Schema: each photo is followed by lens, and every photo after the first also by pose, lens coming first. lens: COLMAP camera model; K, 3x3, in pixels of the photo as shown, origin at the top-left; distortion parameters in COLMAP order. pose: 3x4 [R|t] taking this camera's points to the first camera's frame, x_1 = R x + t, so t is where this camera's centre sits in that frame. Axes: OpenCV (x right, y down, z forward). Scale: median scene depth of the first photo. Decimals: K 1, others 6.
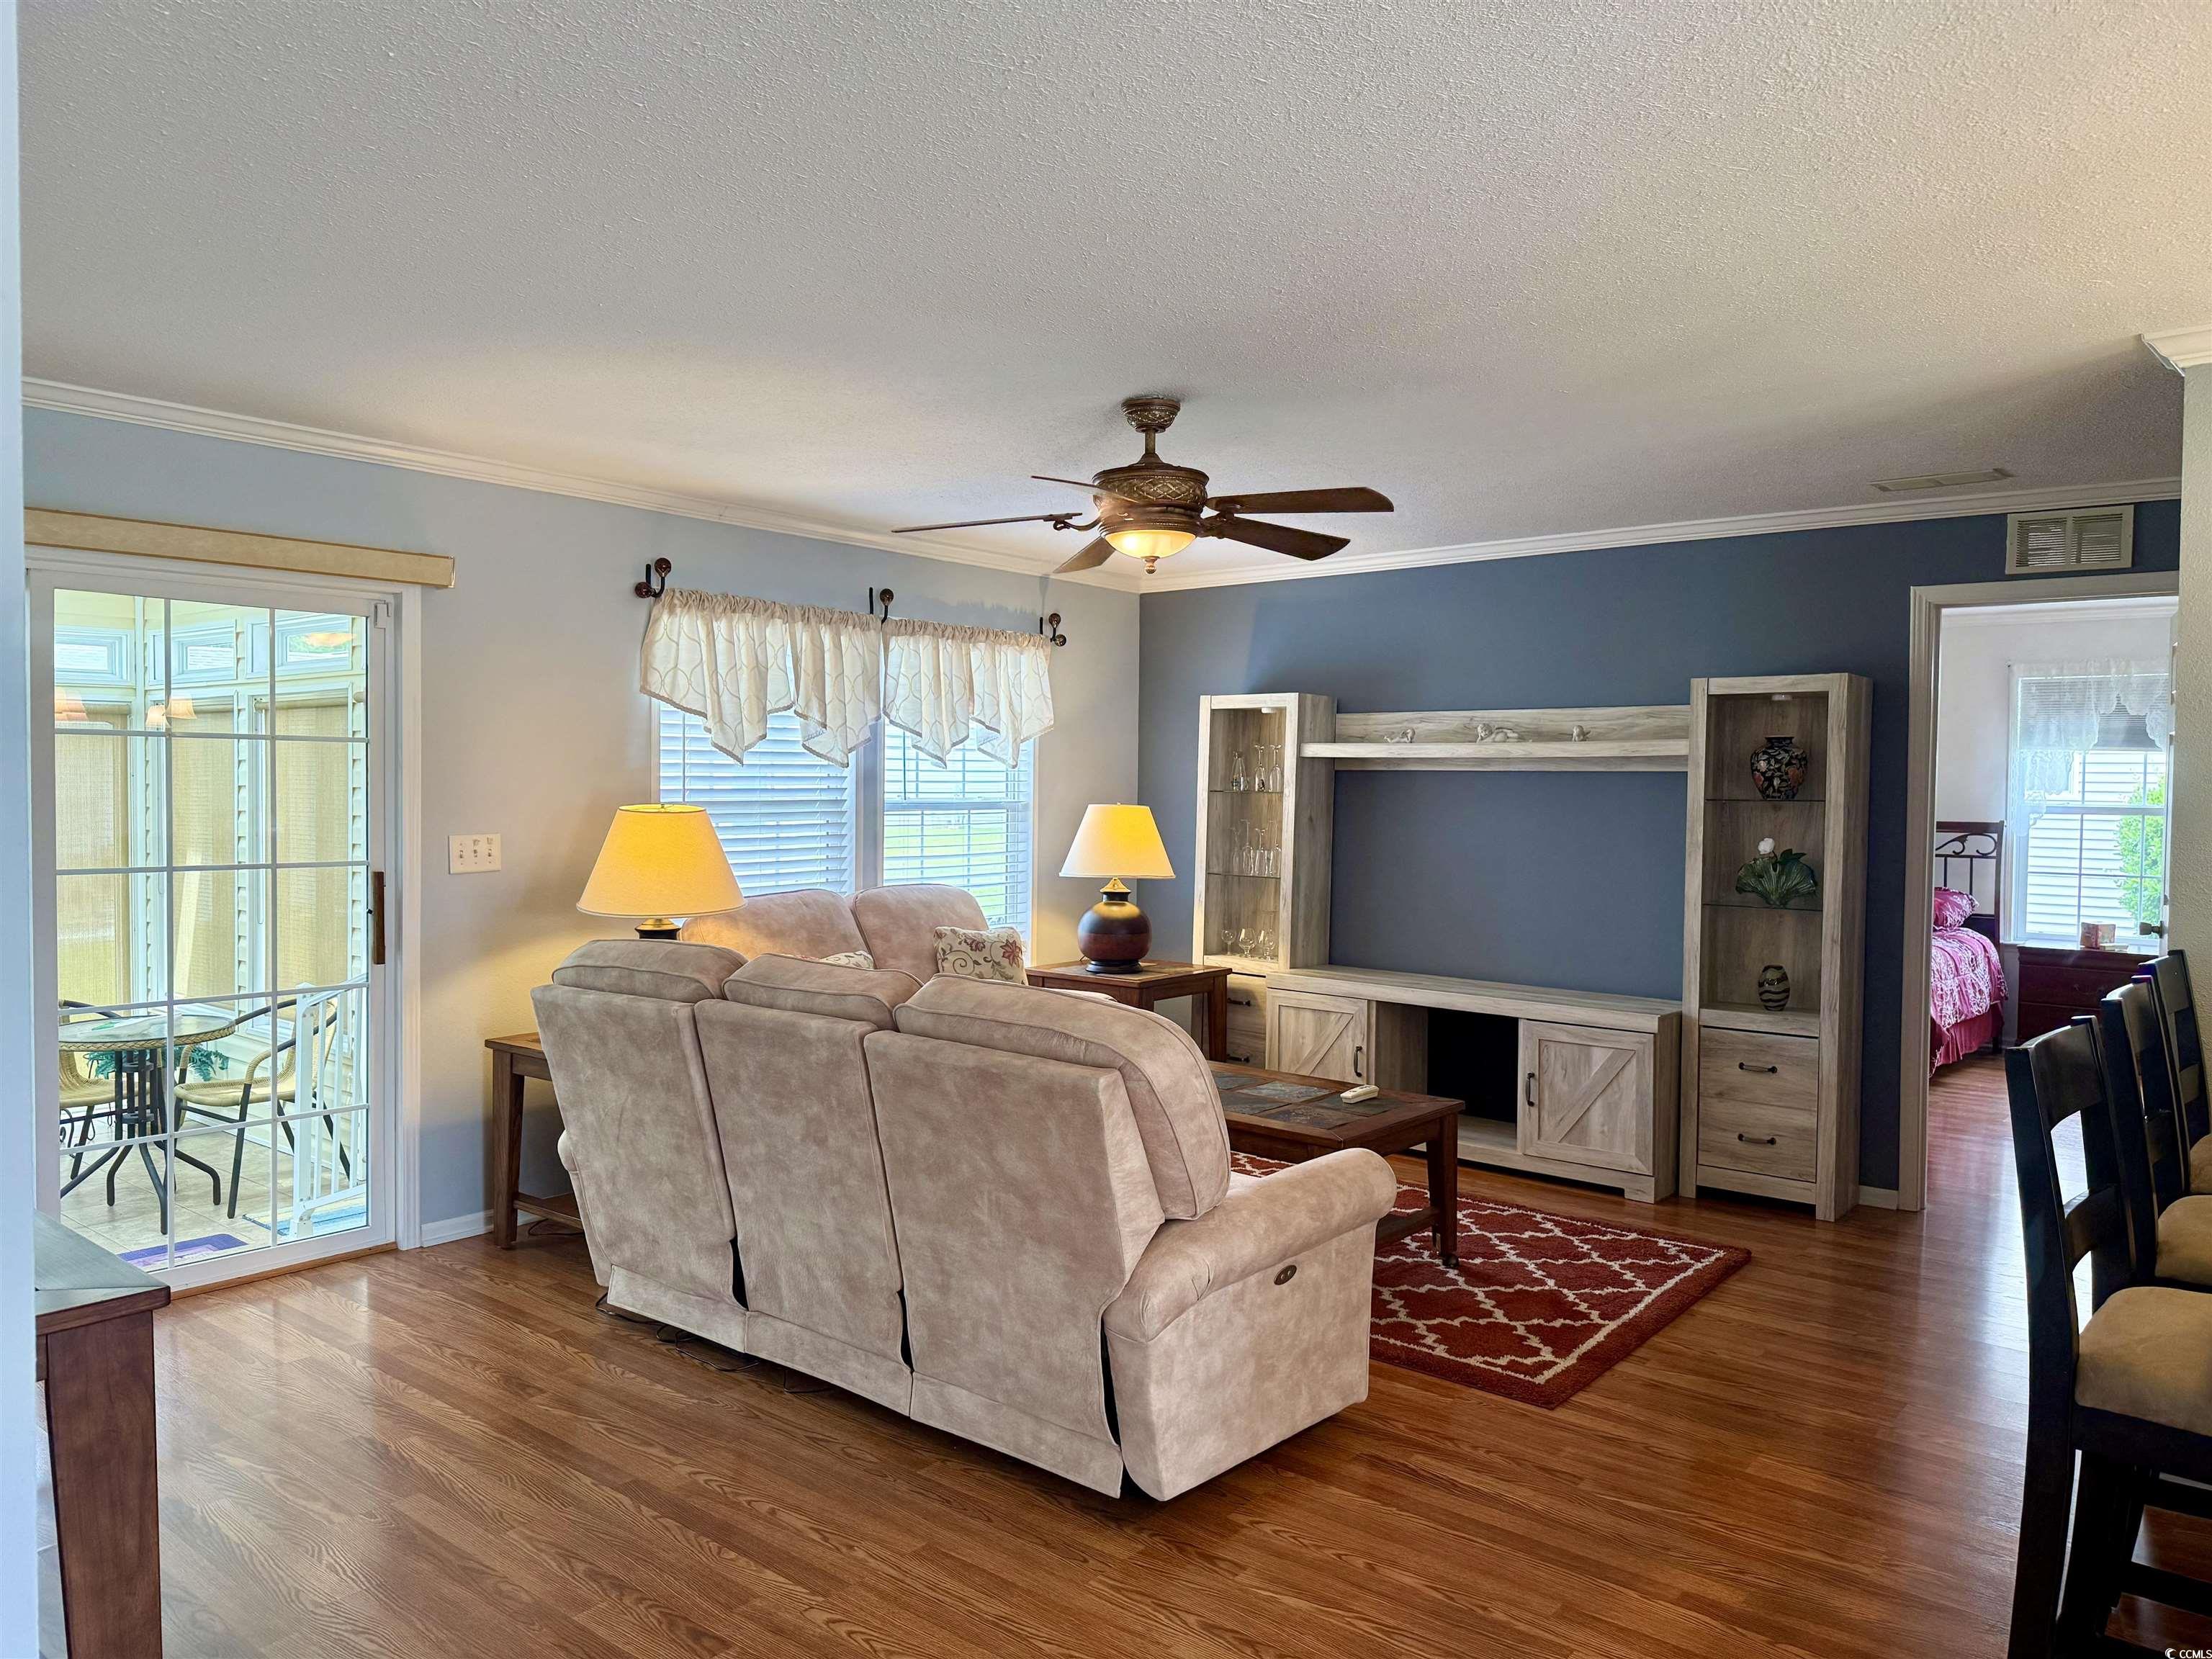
lens RADIAL K [[1565.6, 0, 1078.1], [0, 1565.6, 825.0], [0, 0, 1]] dist [0.040495, -0.051150]
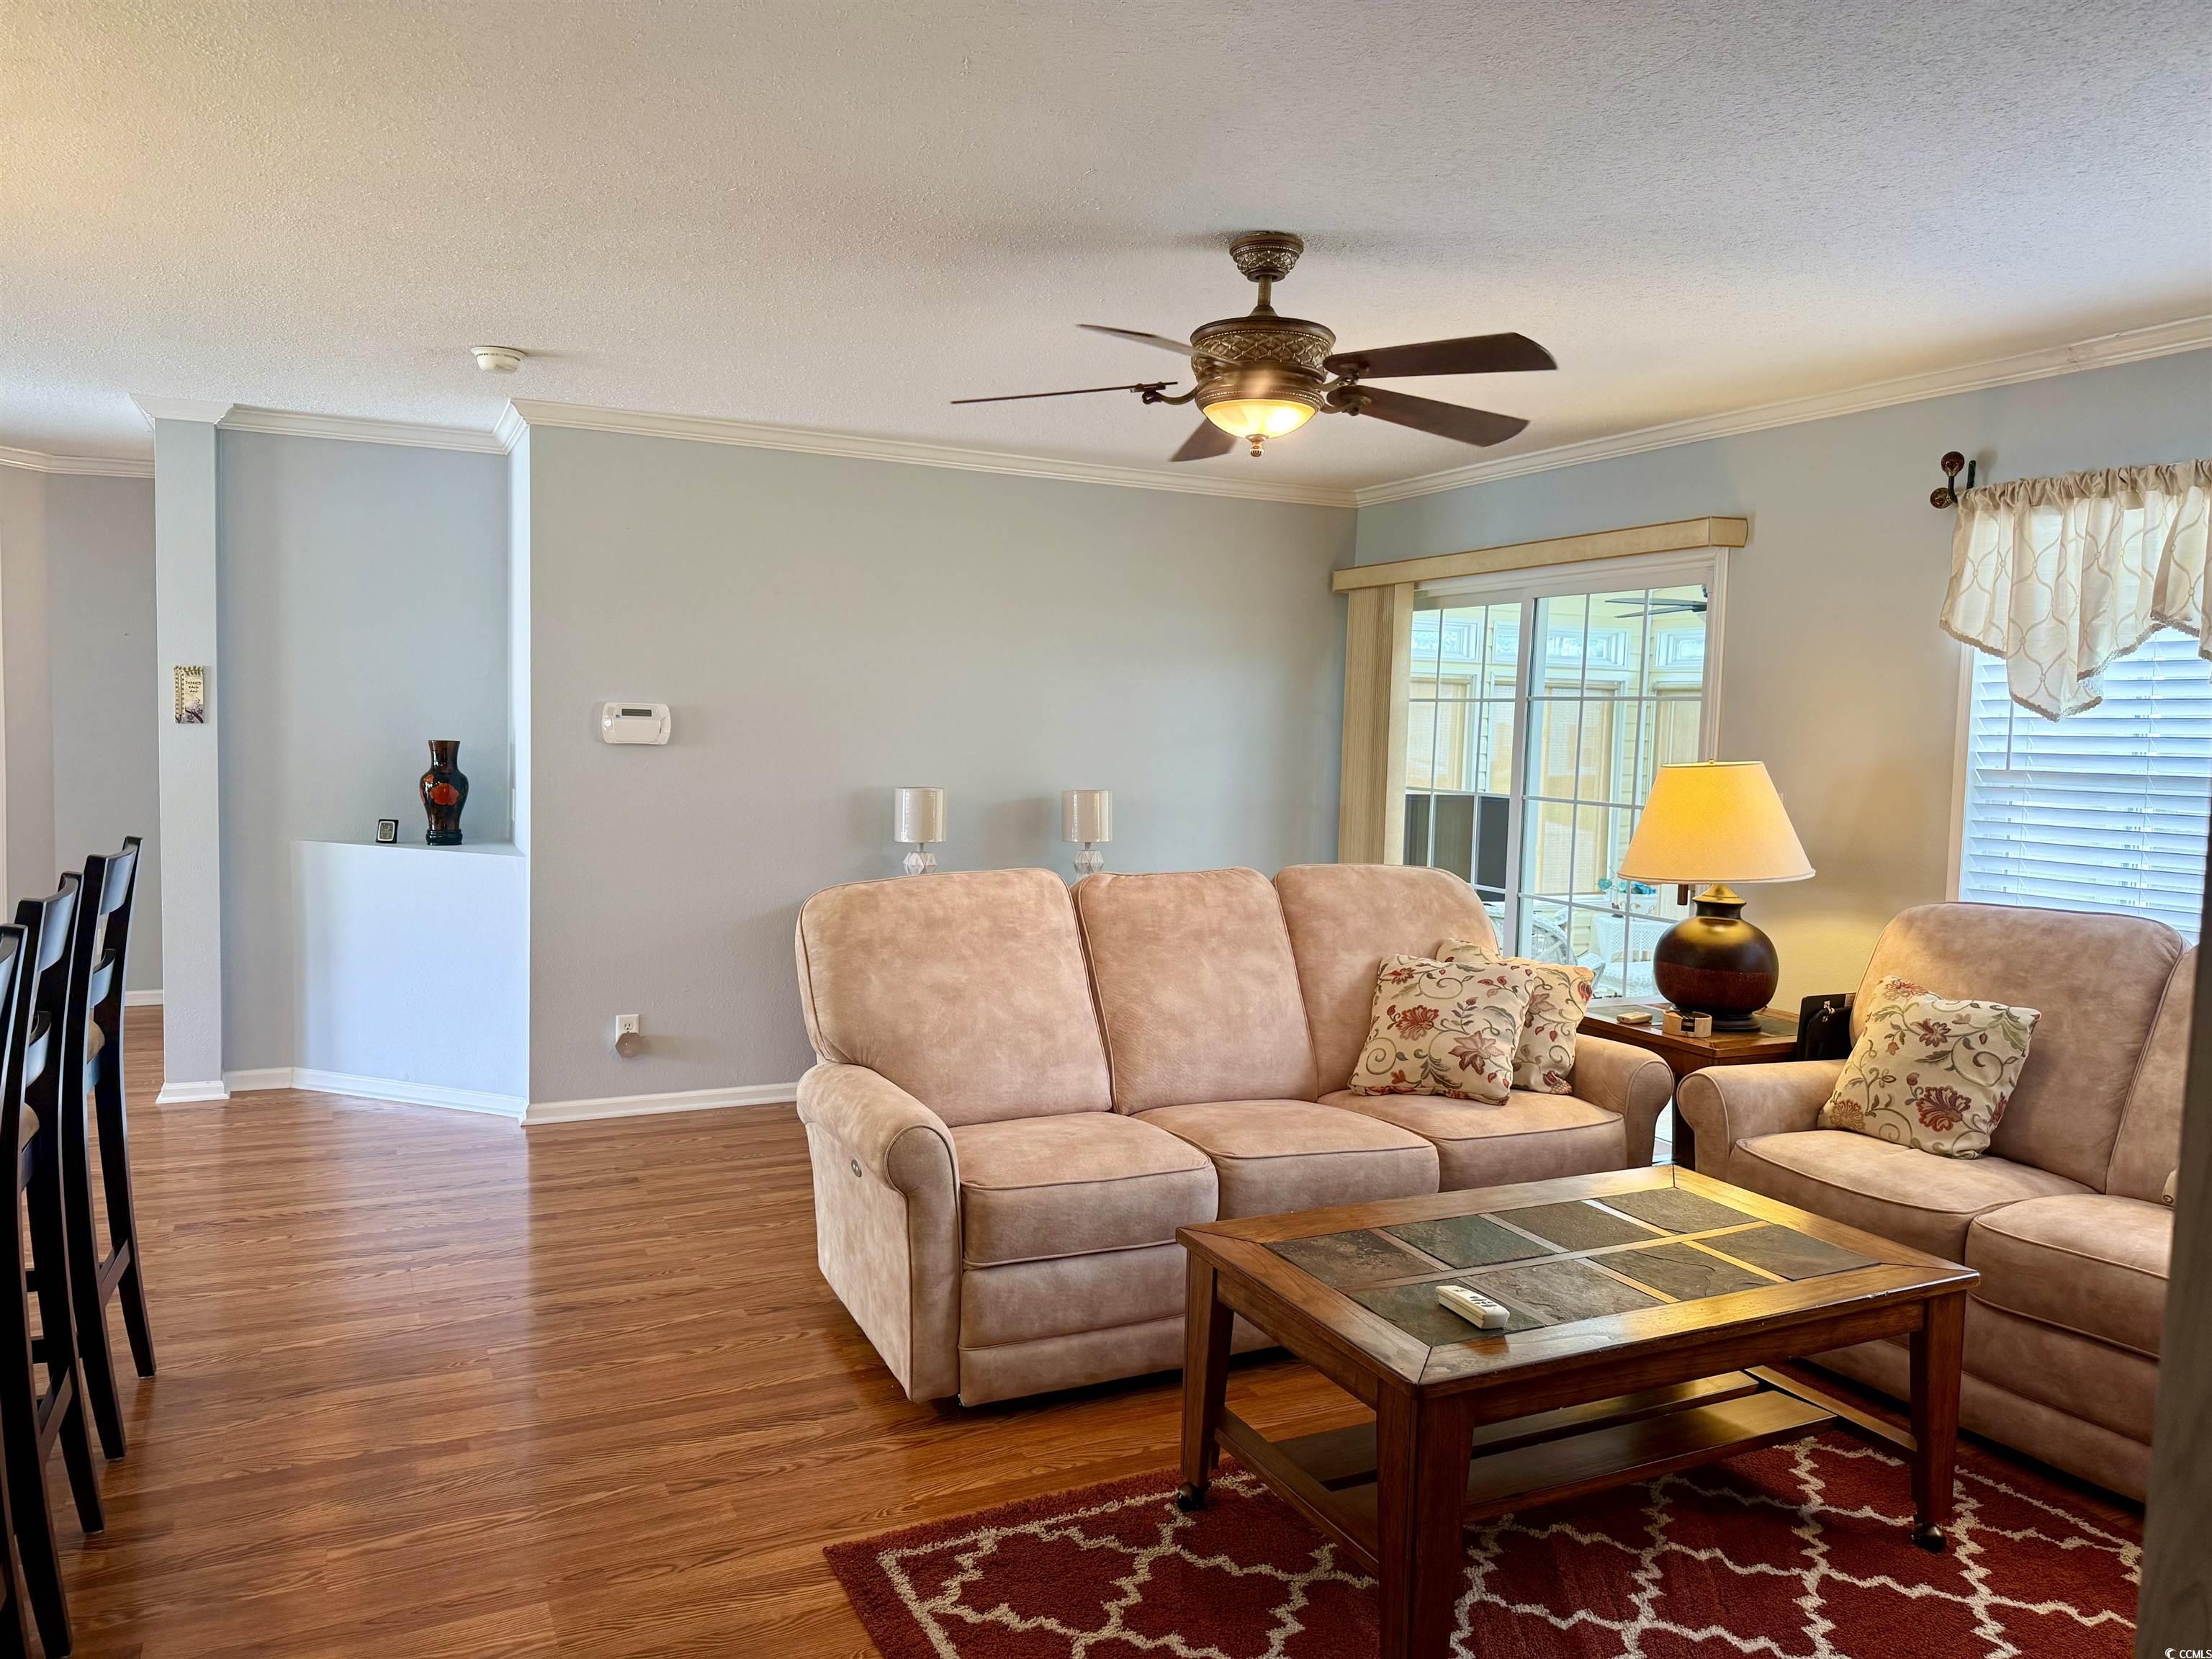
lens RADIAL K [[1565.6, 0, 1109.0], [0, 1565.6, 826.8], [0, 0, 1]] dist [0.040495, -0.051150]
pose [[-0.405677, 0.038179, -0.913219, 0.597258], [-0.060640, 0.995802, 0.068569, -0.013566], [0.912003, 0.083194, -0.401658, 0.918568]]
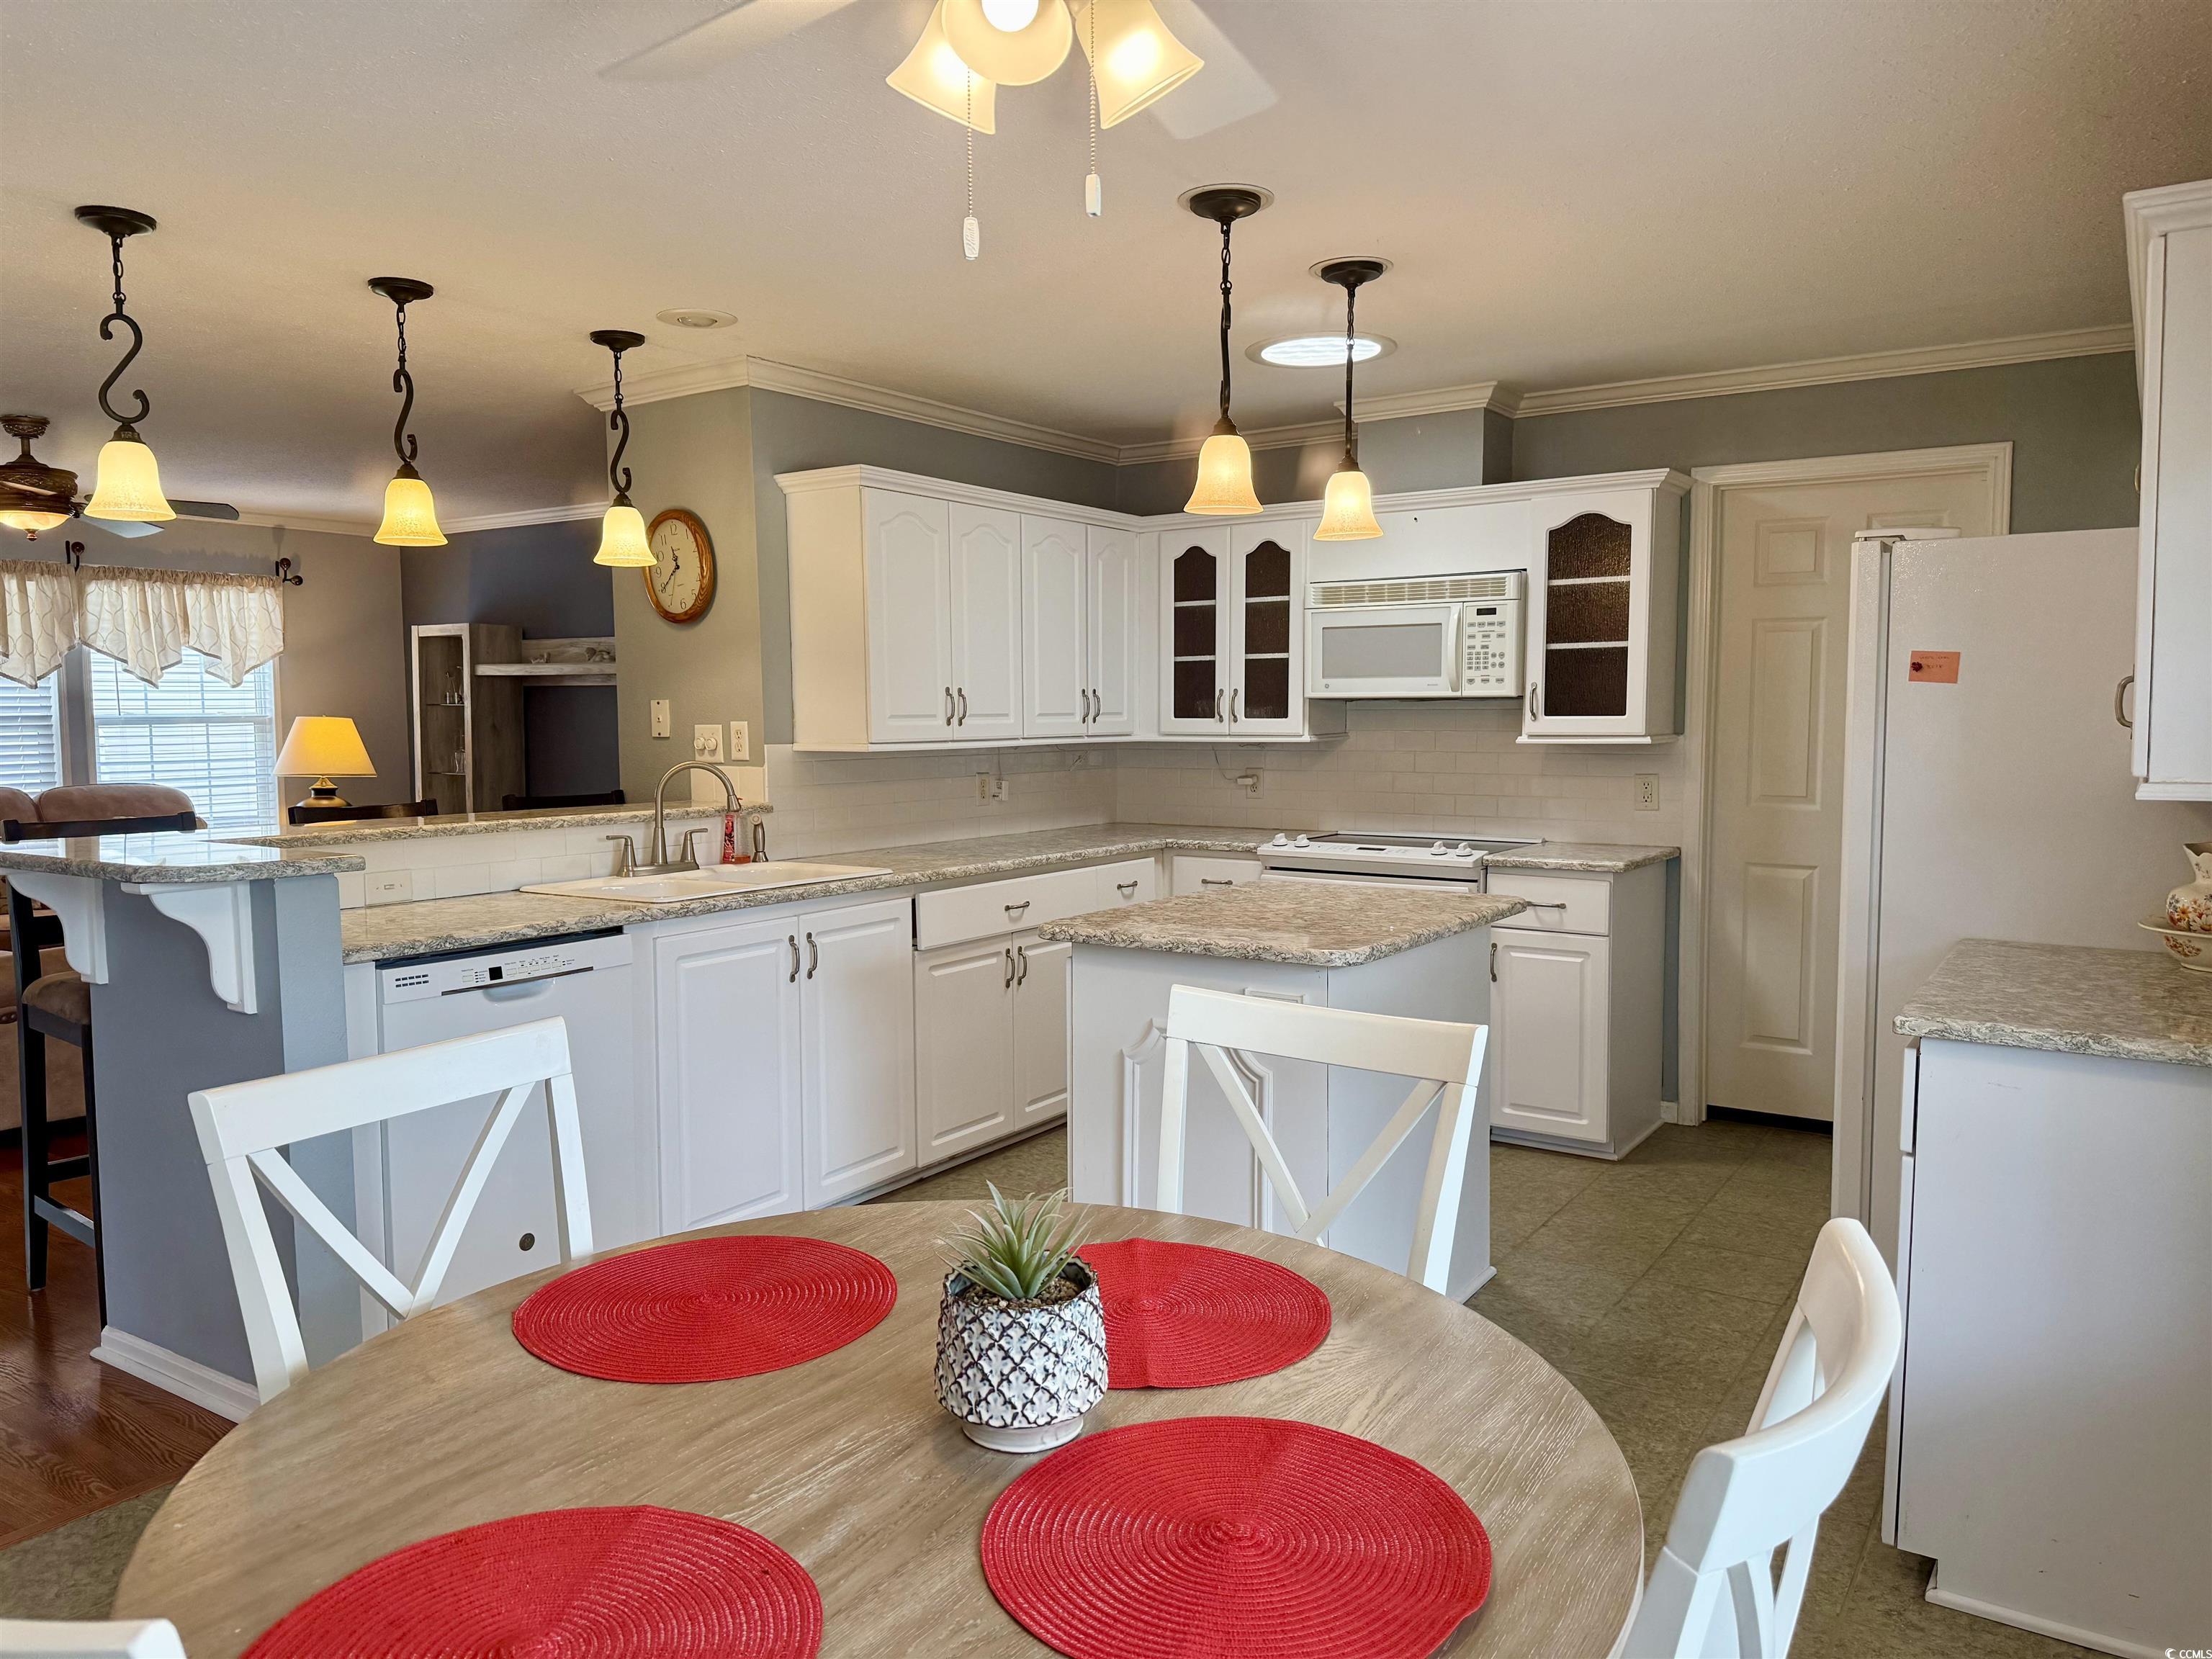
lens RADIAL K [[1565.6, 0, 1030.1], [0, 1565.6, 852.8], [0, 0, 1]] dist [0.040495, -0.051150]
pose [[0.996300, -0.023791, 0.082590, 0.587242], [0.018330, 0.997634, 0.066266, 0.026854], [-0.083971, -0.064507, 0.994378, -0.346455]]
